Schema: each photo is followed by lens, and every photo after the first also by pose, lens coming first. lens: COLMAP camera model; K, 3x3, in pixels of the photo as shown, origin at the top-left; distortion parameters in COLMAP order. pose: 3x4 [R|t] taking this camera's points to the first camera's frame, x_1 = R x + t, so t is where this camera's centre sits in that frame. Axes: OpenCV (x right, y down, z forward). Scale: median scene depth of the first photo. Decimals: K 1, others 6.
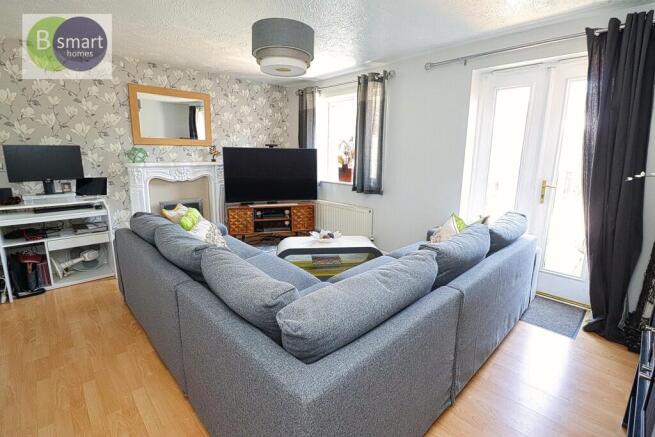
lens RADIAL K [[309.6, 0, 329.4], [0, 309.6, 213.1], [0, 0, 1]] dist [-0.017551, -0.000879]
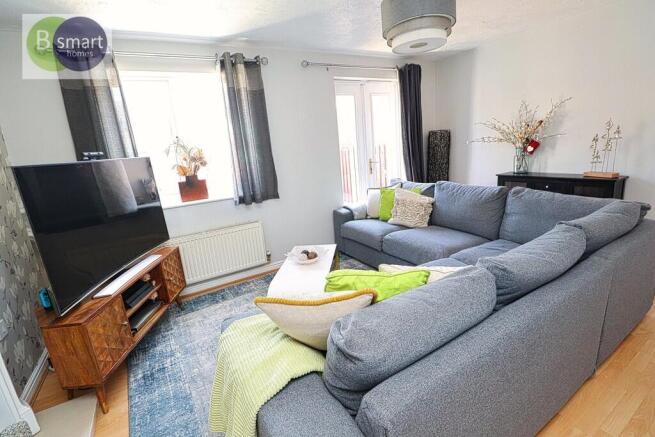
lens RADIAL K [[300.1, 0, 327.5], [0, 300.1, 218.5], [0, 0, 1]] dist [-0.001846, -0.000416]
pose [[0.224174, -0.264254, 0.938038, -0.685540], [0.269346, 0.941843, 0.200957, -0.150196], [-0.936589, 0.207608, 0.282313, 0.677860]]
